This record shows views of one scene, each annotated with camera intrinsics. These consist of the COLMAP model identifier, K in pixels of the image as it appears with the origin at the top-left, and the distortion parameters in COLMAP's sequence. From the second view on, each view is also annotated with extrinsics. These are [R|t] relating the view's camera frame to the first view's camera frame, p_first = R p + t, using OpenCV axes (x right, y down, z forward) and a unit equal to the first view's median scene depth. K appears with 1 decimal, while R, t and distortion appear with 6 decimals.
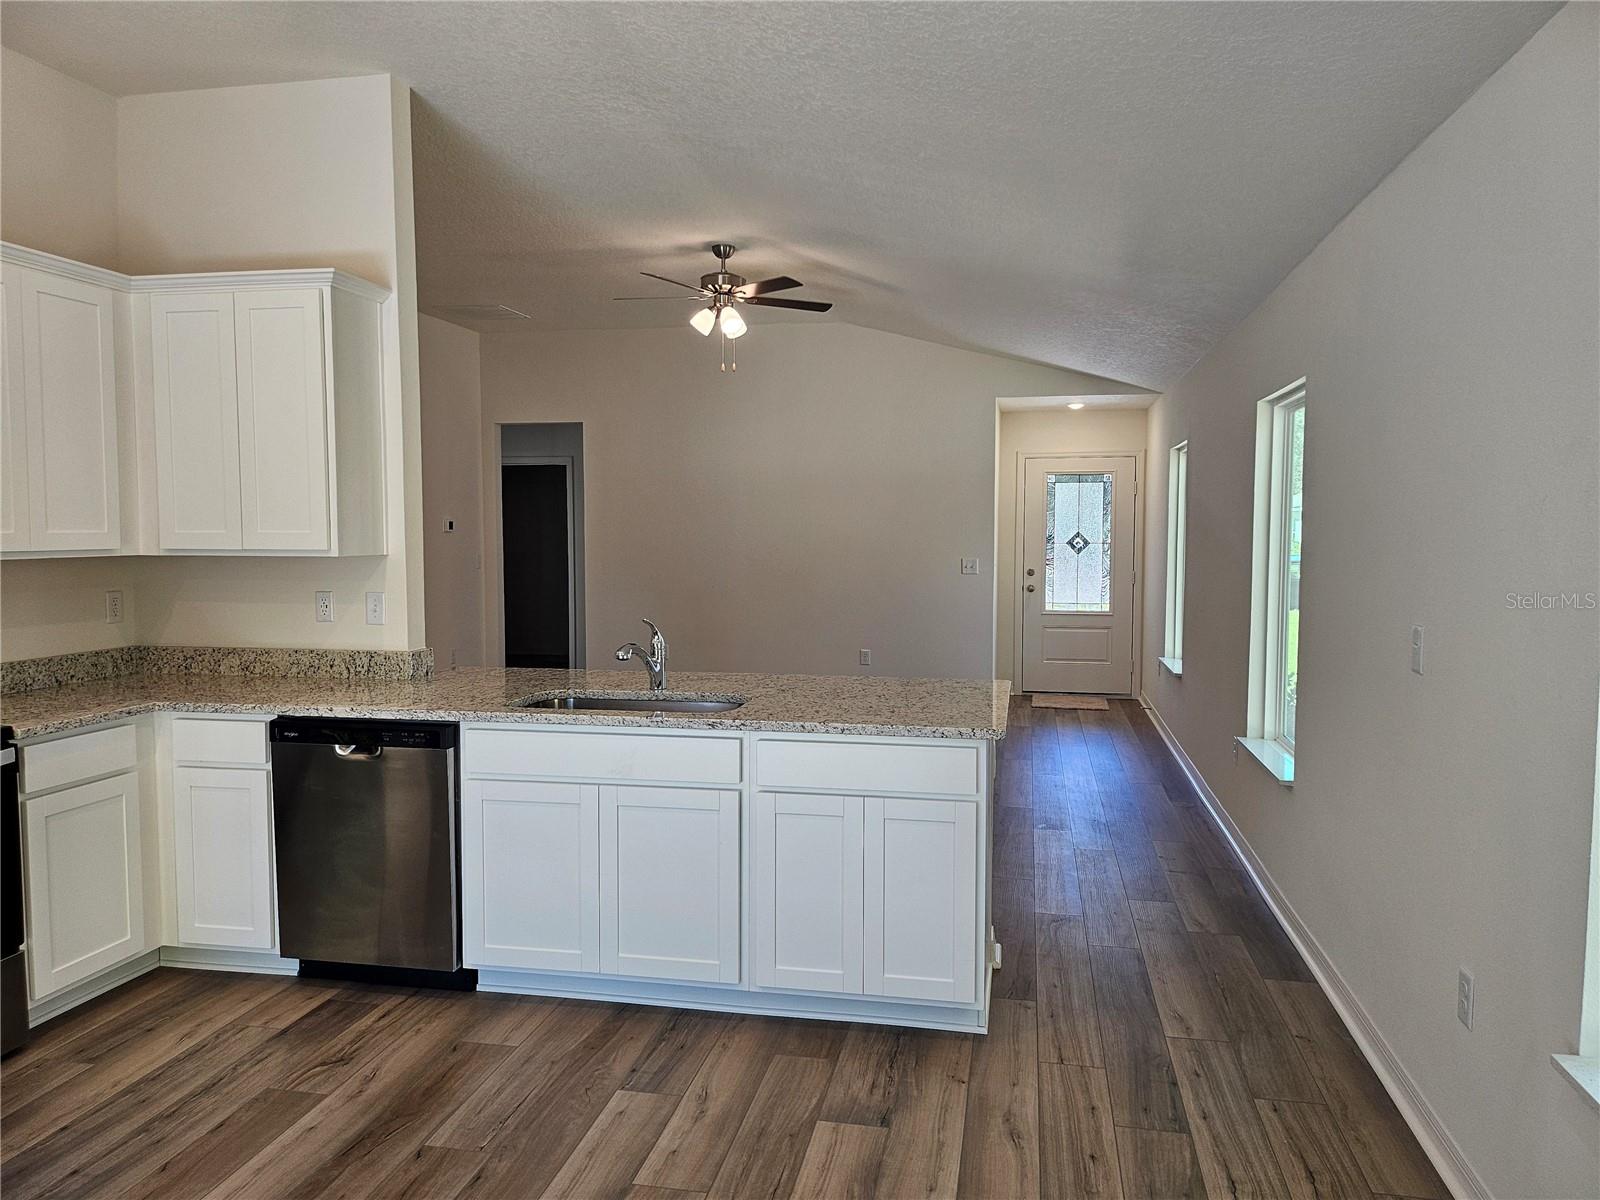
lens RADIAL K [[1127.6, 0, 814.1], [0, 1127.6, 609.2], [0, 0, 1]] dist [0.071719, -0.081094]
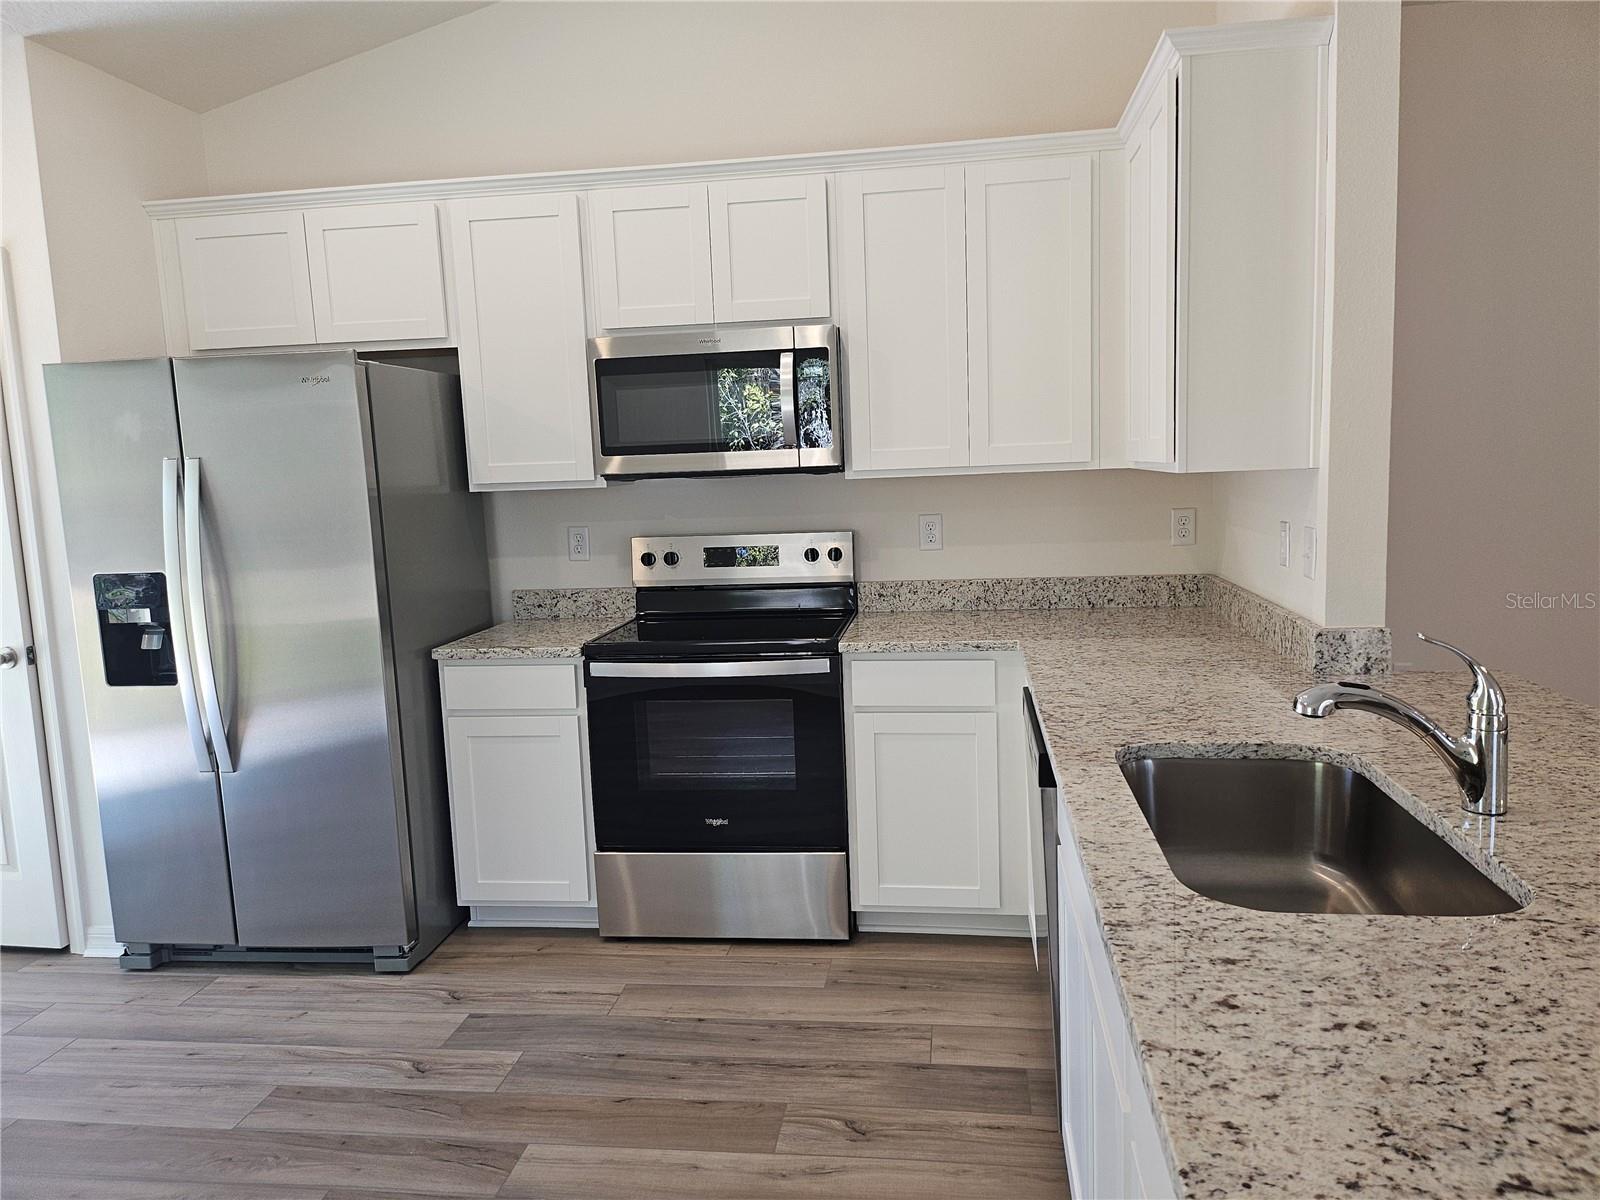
lens RADIAL K [[1127.6, 0, 806.5], [0, 1127.6, 598.5], [0, 0, 1]] dist [0.071719, -0.081094]
pose [[0.052366, 0.123655, -0.990943, 0.228948], [-0.034178, 0.991945, 0.121974, -0.043368], [0.998043, 0.027481, 0.056170, 0.681037]]
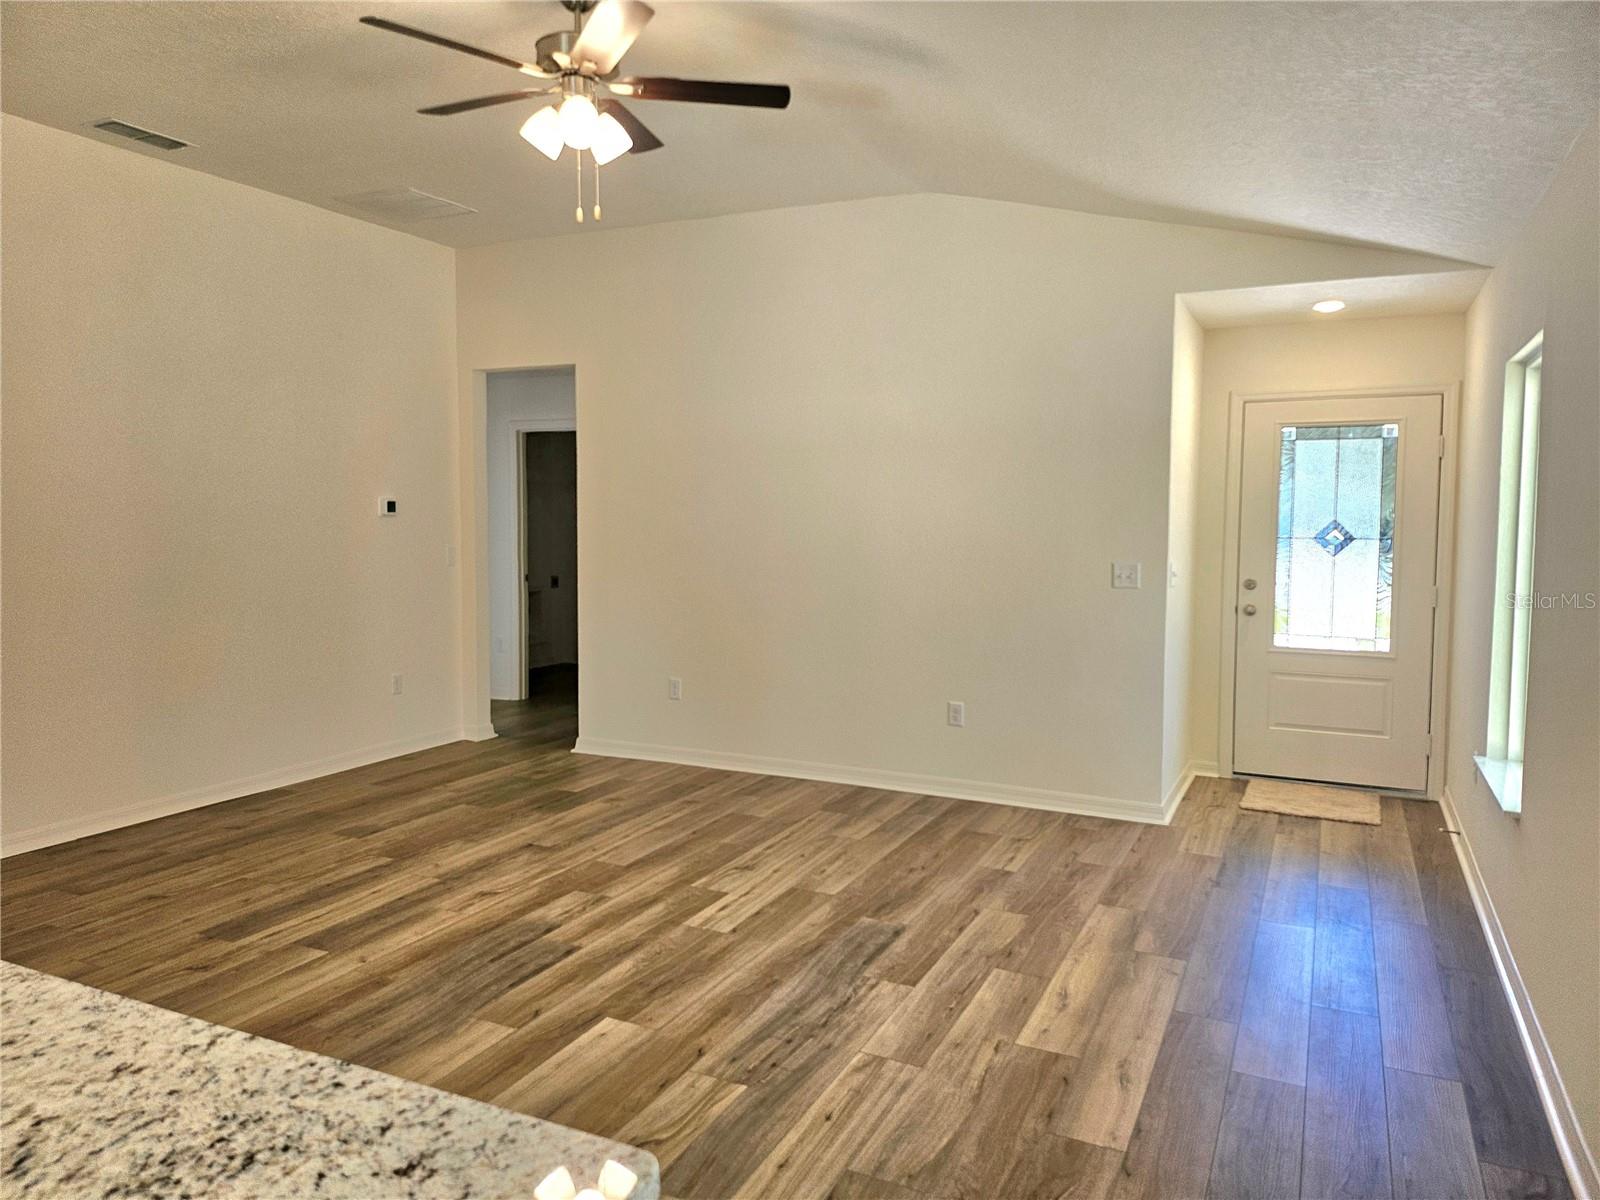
lens RADIAL K [[1127.6, 0, 787.9], [0, 1127.6, 590.5], [0, 0, 1]] dist [0.071719, -0.081094]
pose [[0.966565, 0.021108, -0.255551, 0.120434], [-0.022175, 0.999753, -0.001296, -0.025836], [0.255460, 0.006919, 0.966795, 0.373114]]
